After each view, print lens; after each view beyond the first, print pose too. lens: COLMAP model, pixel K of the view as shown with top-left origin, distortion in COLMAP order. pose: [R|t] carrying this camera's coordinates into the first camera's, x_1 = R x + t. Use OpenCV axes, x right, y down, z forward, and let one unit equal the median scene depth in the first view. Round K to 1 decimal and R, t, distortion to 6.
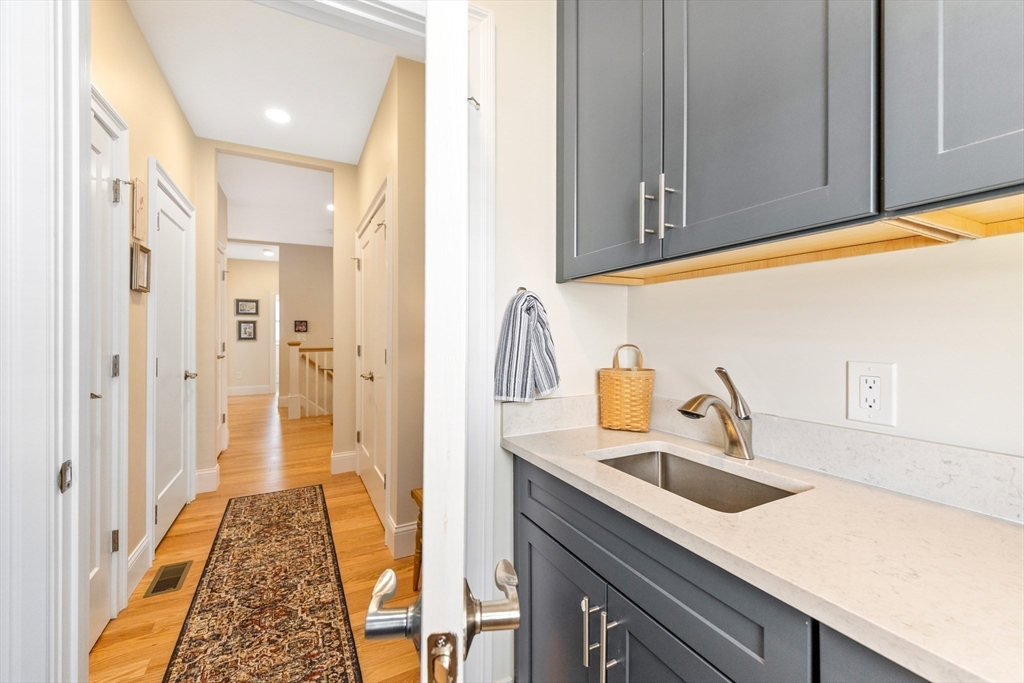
lens RADIAL K [[404.4, 0, 513.3], [0, 404.4, 333.0], [0, 0, 1]] dist [0.024978, -0.013376]
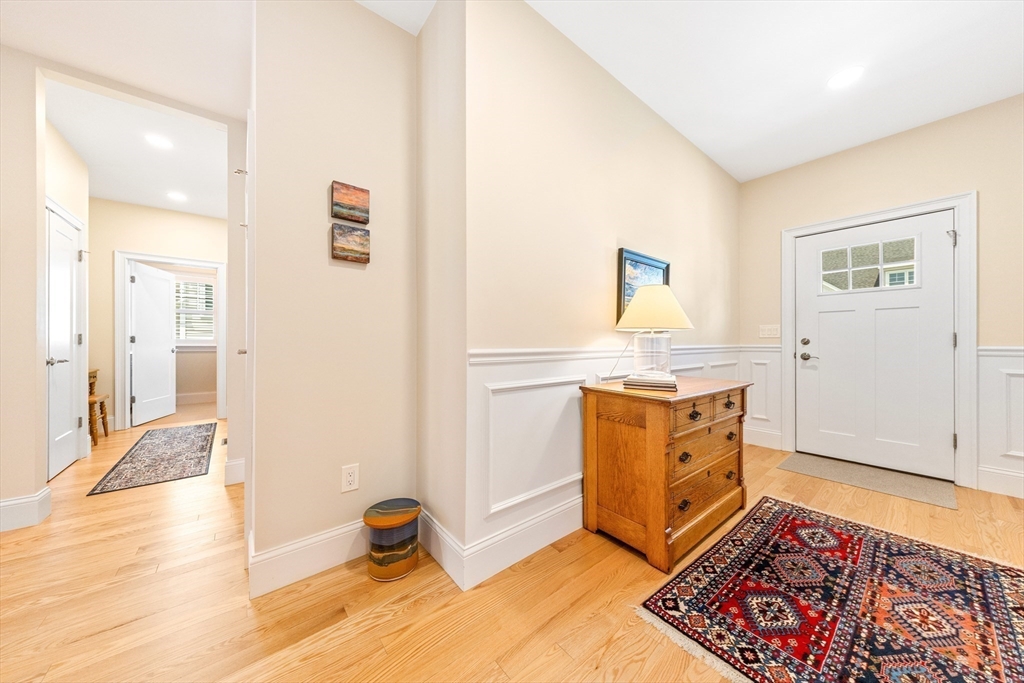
lens RADIAL K [[335.6, 0, 507.5], [0, 335.6, 340.9], [0, 0, 1]] dist [0.000561, -0.000092]
pose [[-0.982704, 0.006157, -0.185080, -1.367066], [0.006190, 0.999981, 0.000398, 0.065079], [0.185079, -0.000755, -0.982723, 2.103507]]
